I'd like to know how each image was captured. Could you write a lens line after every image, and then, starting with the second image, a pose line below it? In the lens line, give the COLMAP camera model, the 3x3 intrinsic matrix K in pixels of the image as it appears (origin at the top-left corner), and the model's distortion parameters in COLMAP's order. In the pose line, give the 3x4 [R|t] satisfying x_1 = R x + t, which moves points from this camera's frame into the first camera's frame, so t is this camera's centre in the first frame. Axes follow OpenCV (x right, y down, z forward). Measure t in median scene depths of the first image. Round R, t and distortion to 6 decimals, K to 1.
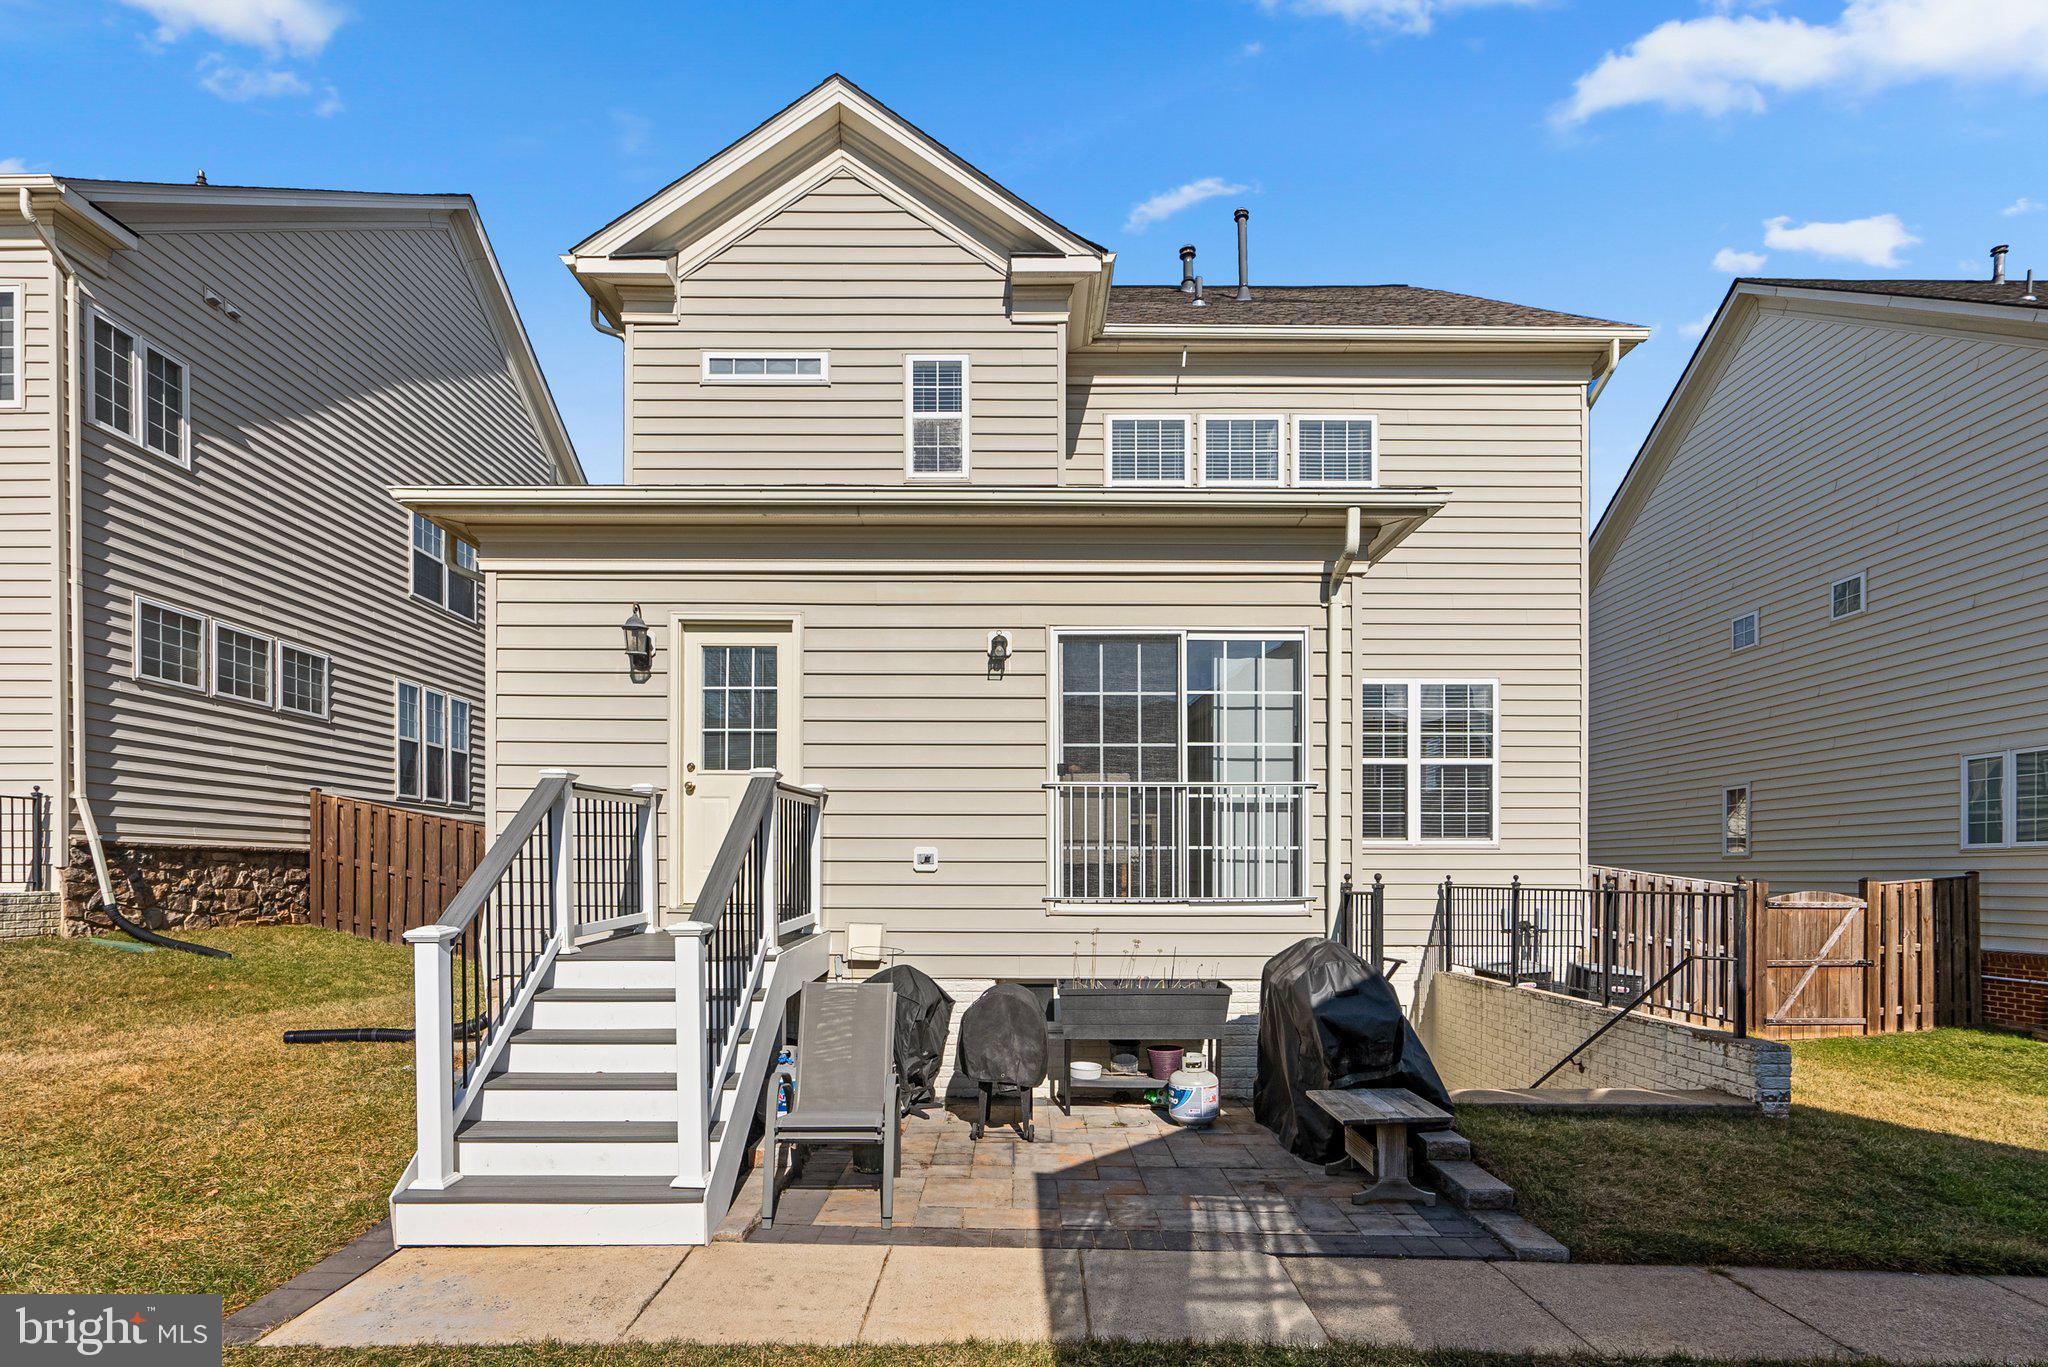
lens RADIAL K [[973.9, 0, 1023.1], [0, 973.9, 884.5], [0, 0, 1]] dist [-0.000932, -0.000664]
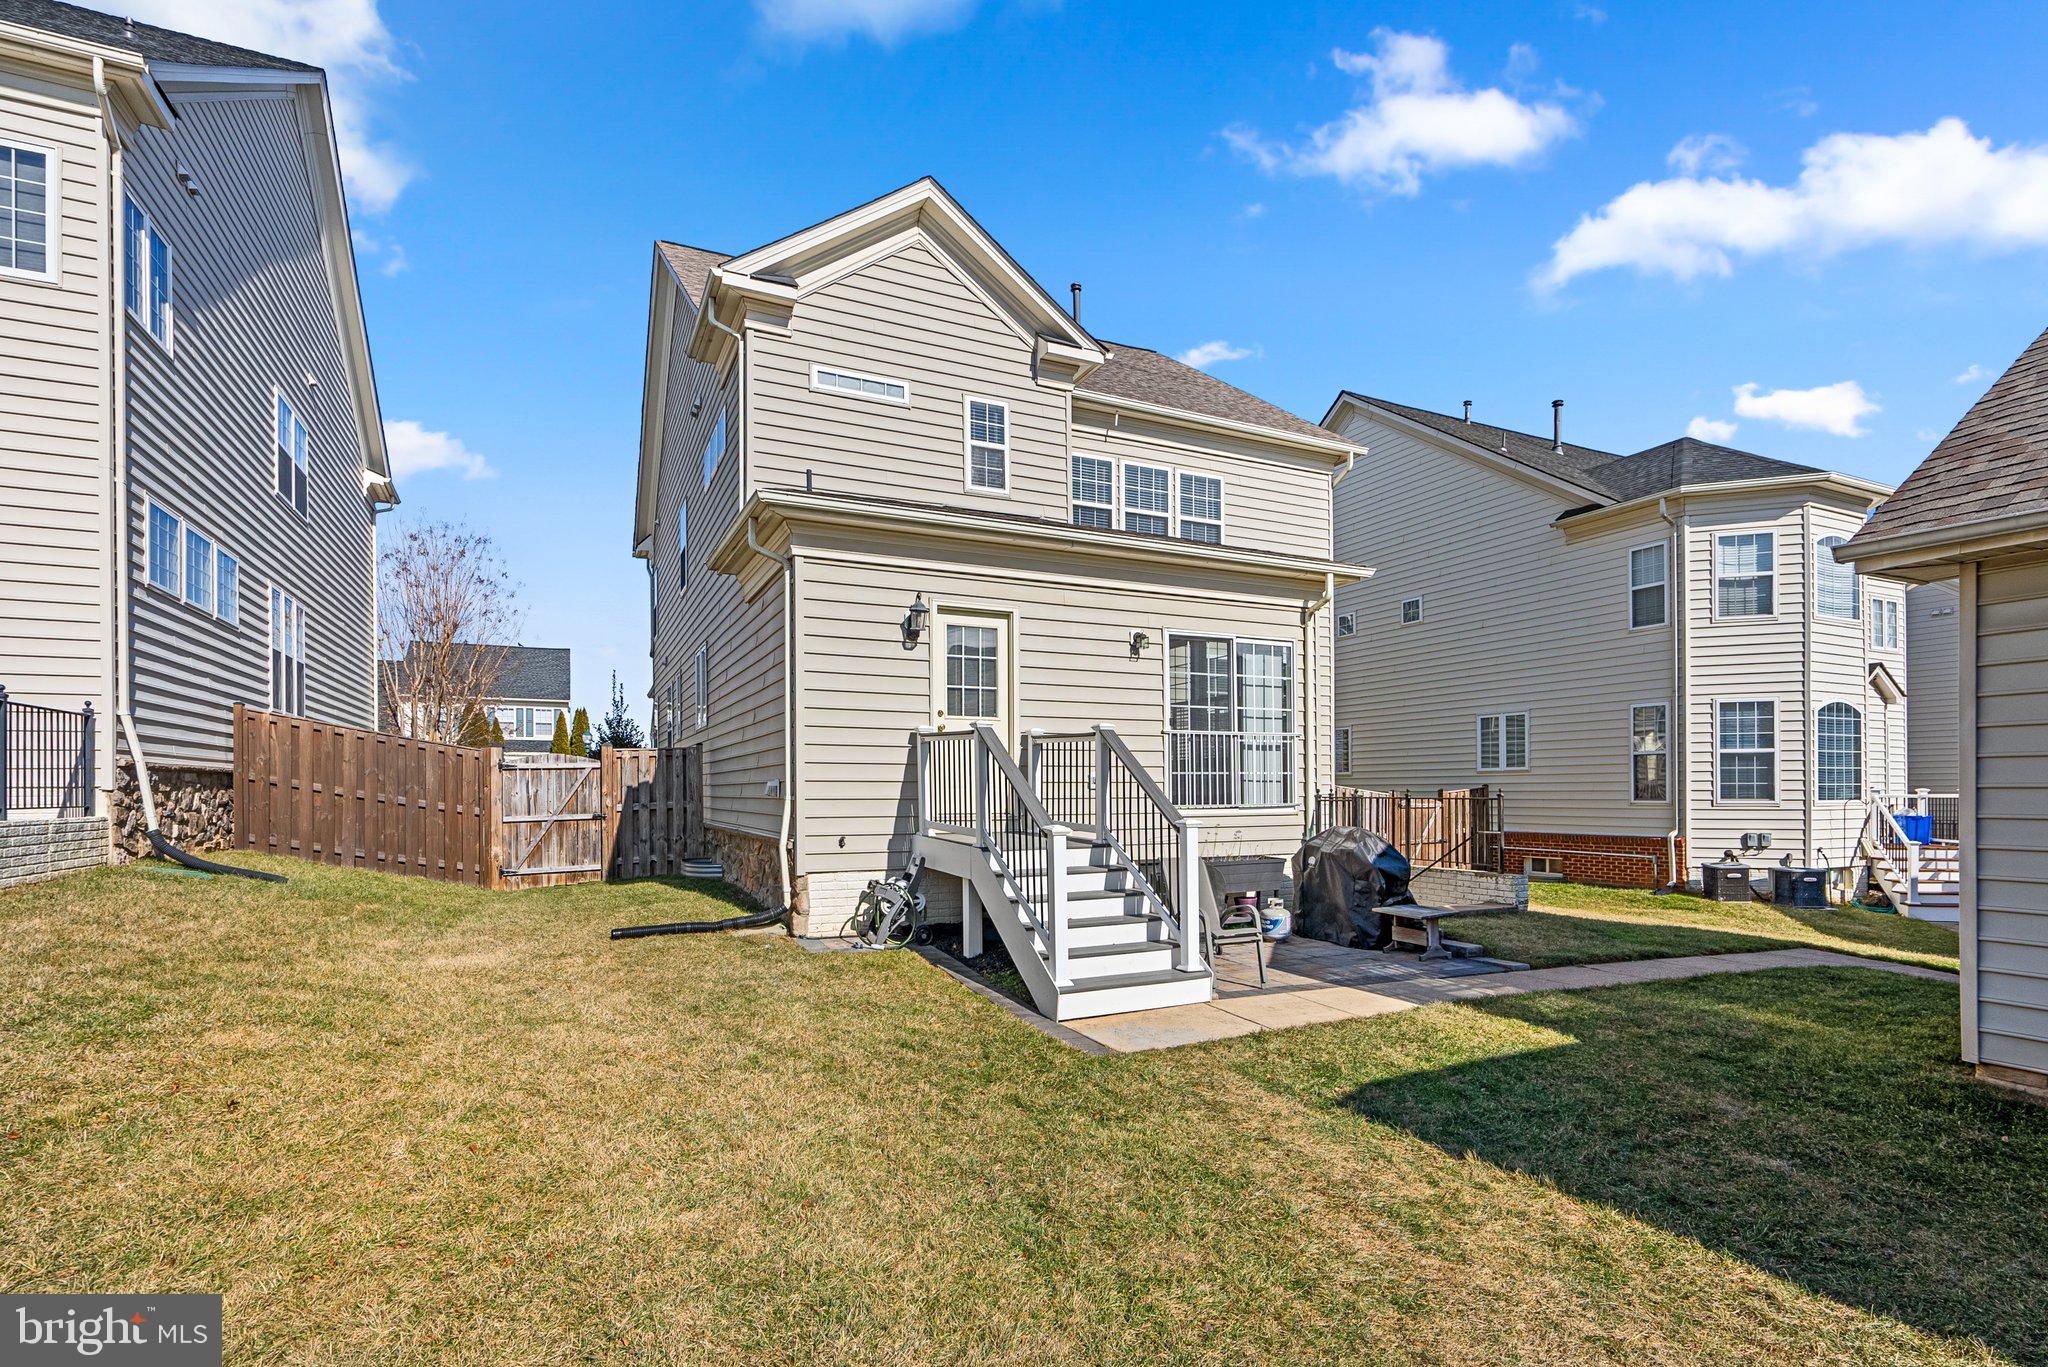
lens RADIAL K [[951.7, 0, 1021.9], [0, 951.7, 790.0], [0, 0, 1]] dist [-0.001025, 0.000219]
pose [[0.902155, -0.006879, 0.431357, -0.611743], [0.010779, 0.999920, -0.006598, -0.002673], [-0.431277, 0.010602, 0.902157, -0.184994]]
